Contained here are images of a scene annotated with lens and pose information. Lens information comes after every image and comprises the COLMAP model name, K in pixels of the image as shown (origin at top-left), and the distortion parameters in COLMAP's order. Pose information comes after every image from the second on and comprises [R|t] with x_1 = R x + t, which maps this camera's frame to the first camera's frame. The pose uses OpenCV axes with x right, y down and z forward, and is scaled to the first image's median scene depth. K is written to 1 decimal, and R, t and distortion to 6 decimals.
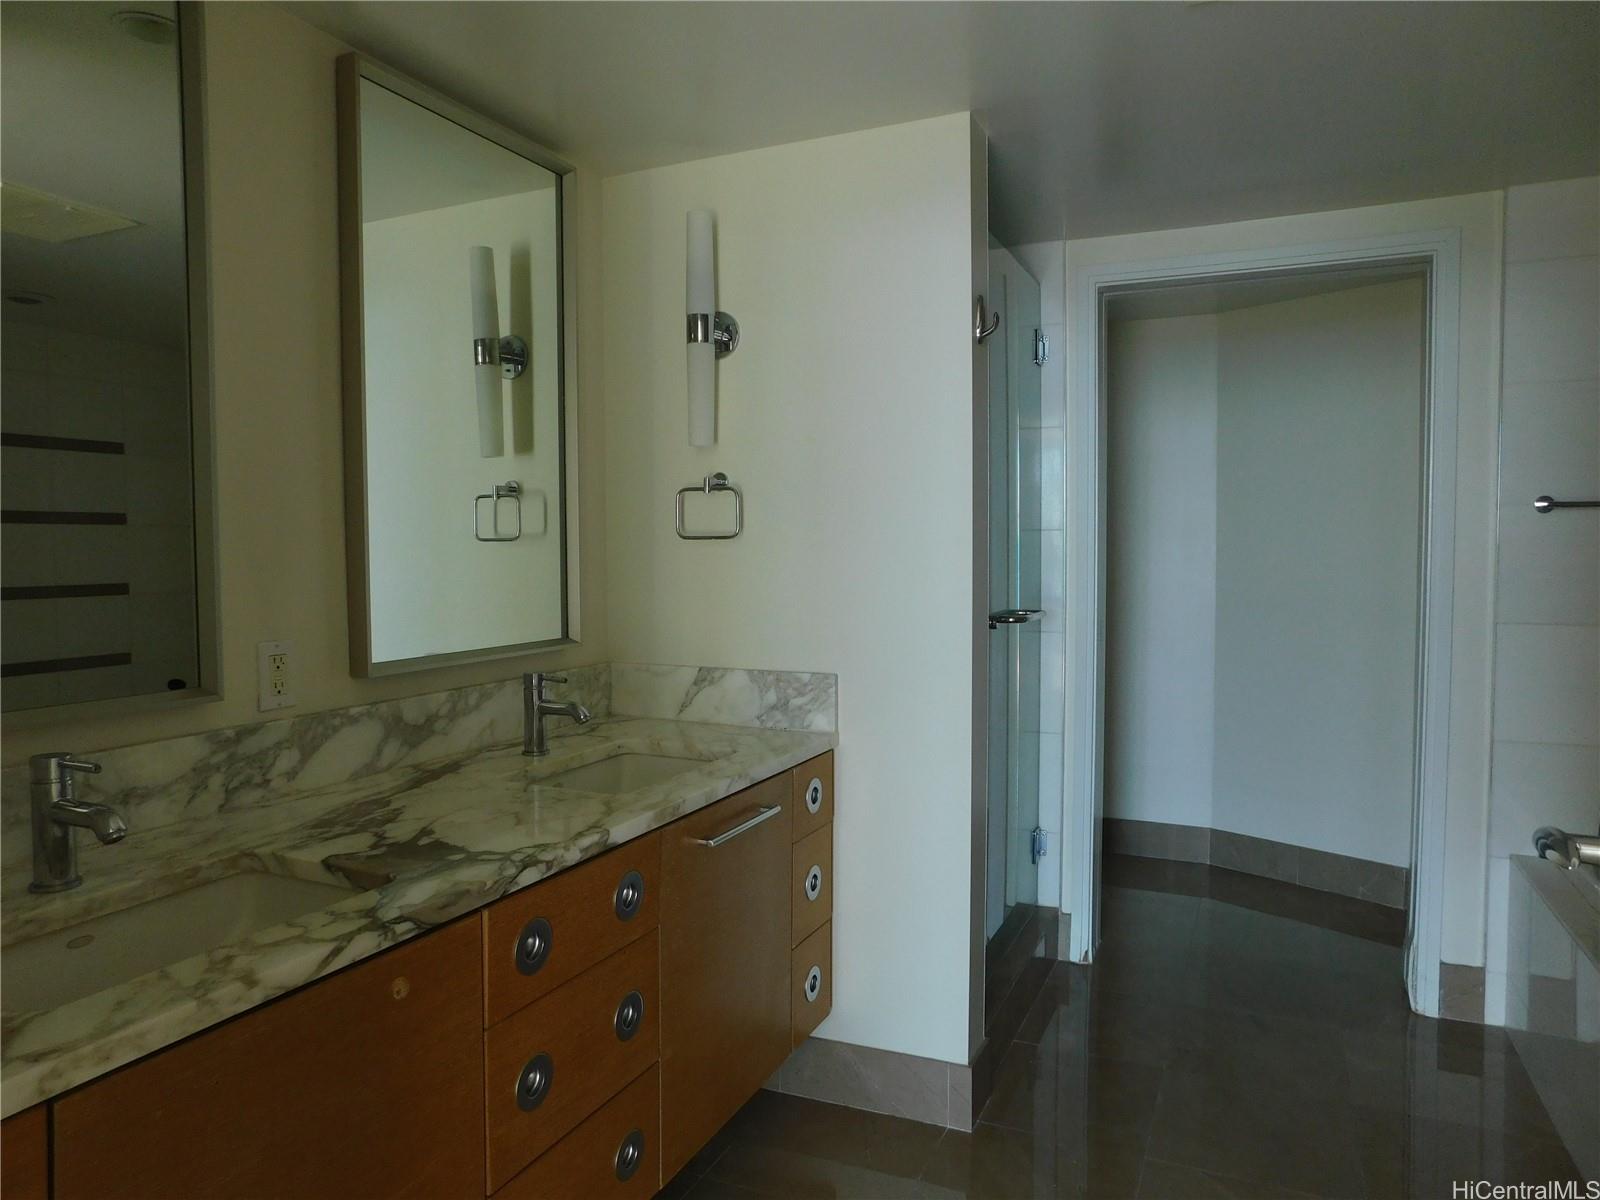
lens RADIAL K [[1052.2, 0, 803.2], [0, 1052.2, 594.8], [0, 0, 1]] dist [-0.066010, 0.052512]
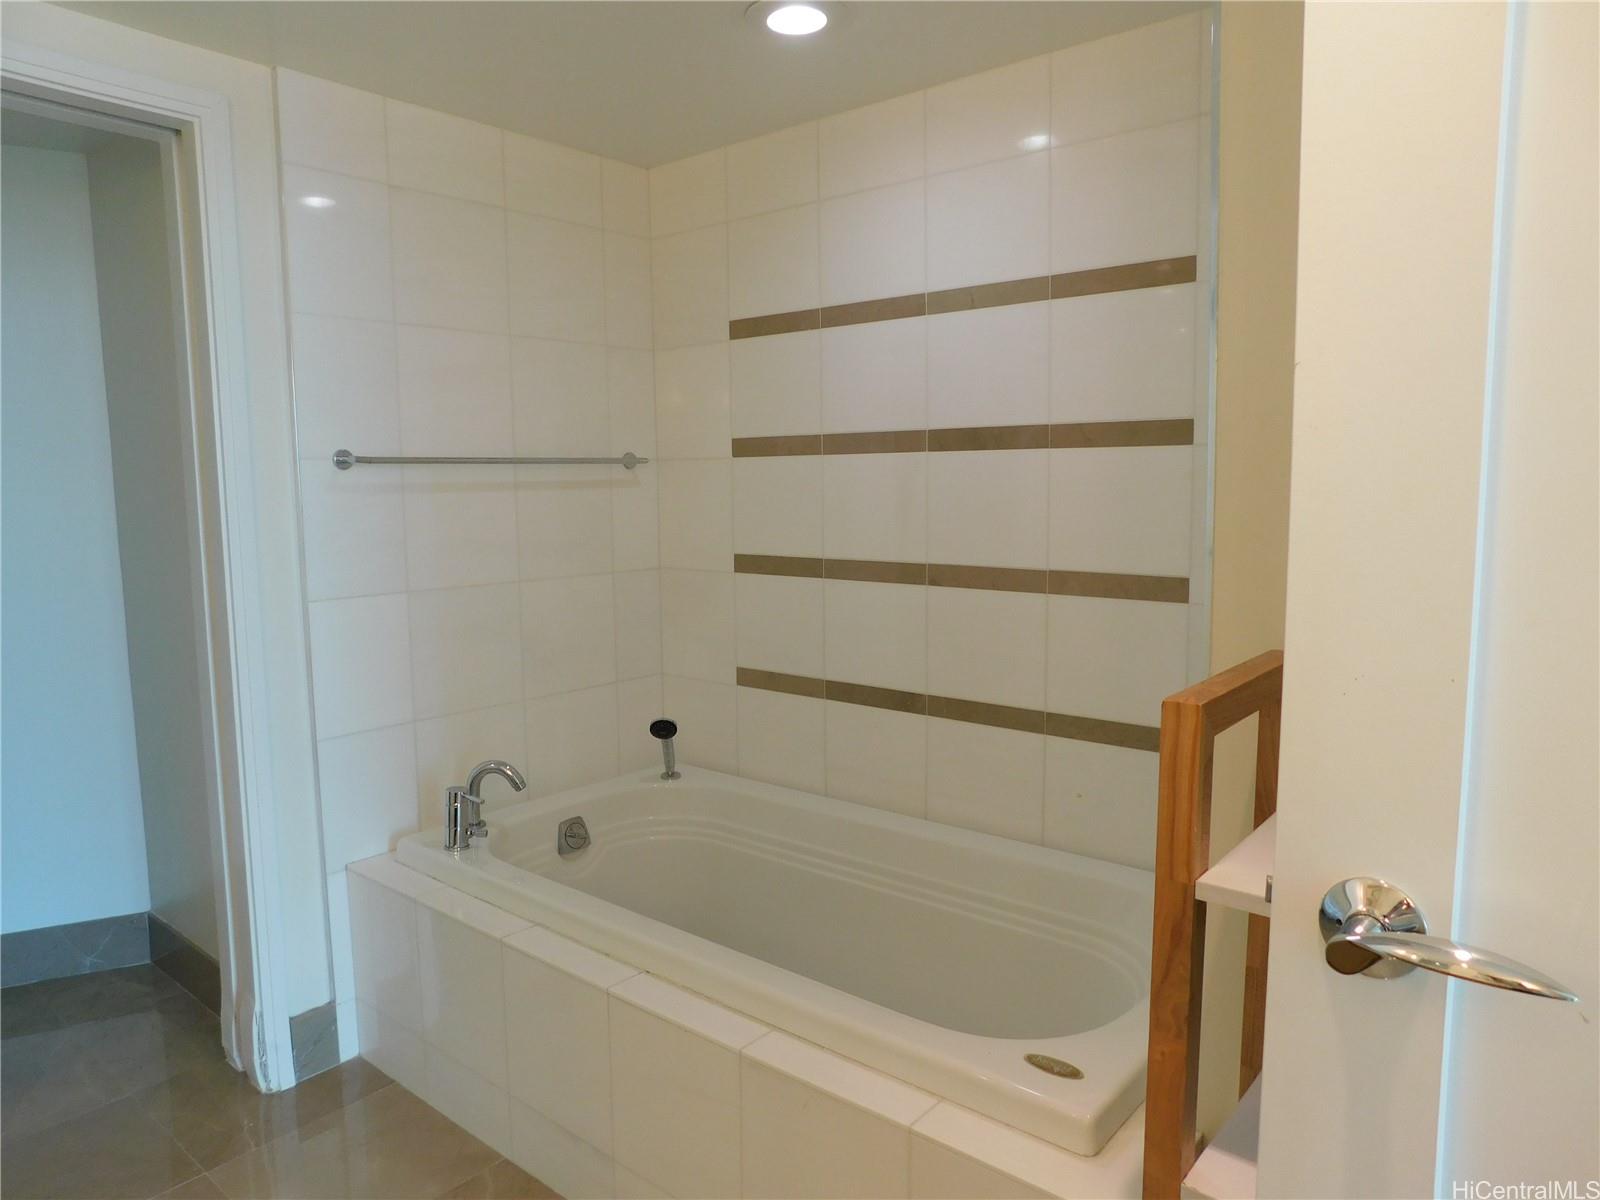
lens RADIAL K [[1052.2, 0, 797.4], [0, 1052.2, 594.5], [0, 0, 1]] dist [-0.066010, 0.052512]
pose [[0.278155, -0.101351, 0.955174, -0.018853], [0.055532, 0.994451, 0.089347, -0.029730], [-0.958929, 0.028191, 0.282240, 0.367737]]
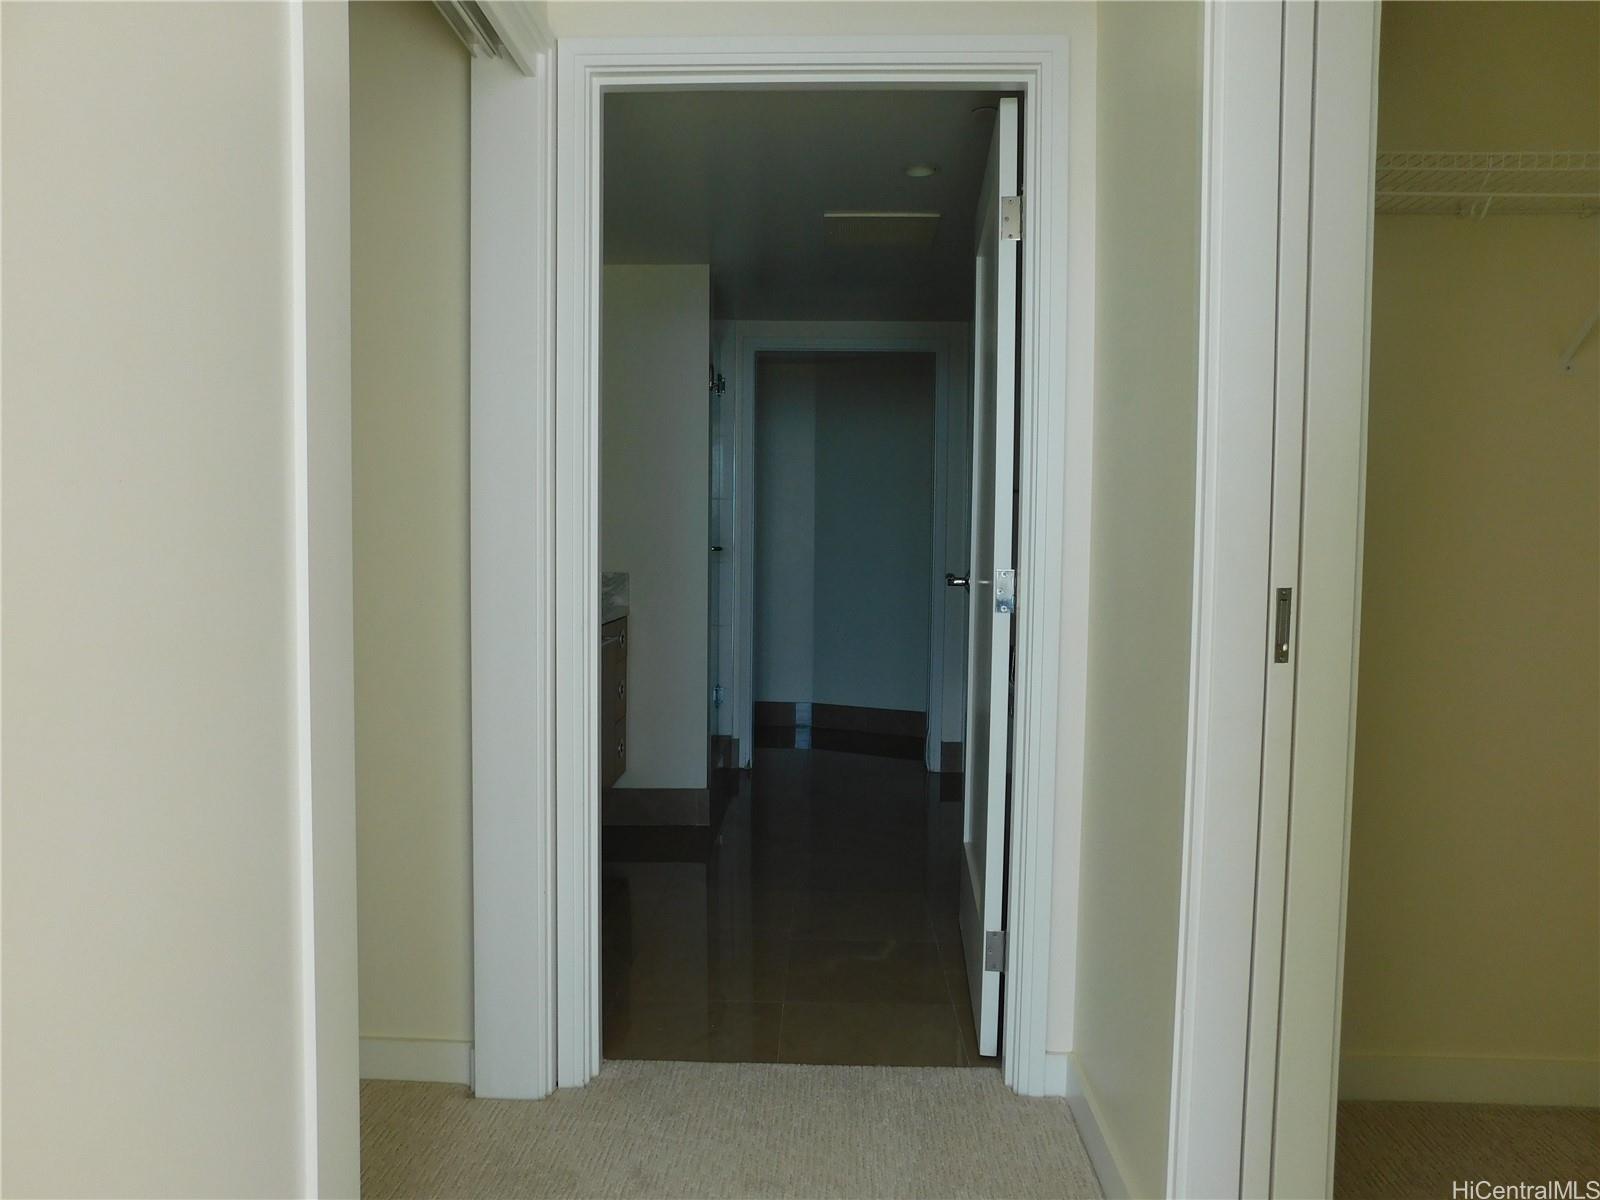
lens RADIAL K [[1052.2, 0, 796.6], [0, 1052.2, 599.9], [0, 0, 1]] dist [-0.066010, 0.052512]
pose [[0.922438, -0.009973, 0.386016, -0.319253], [0.007183, 0.999937, 0.008671, 0.089854], [-0.386078, -0.005226, 0.922451, -0.590508]]
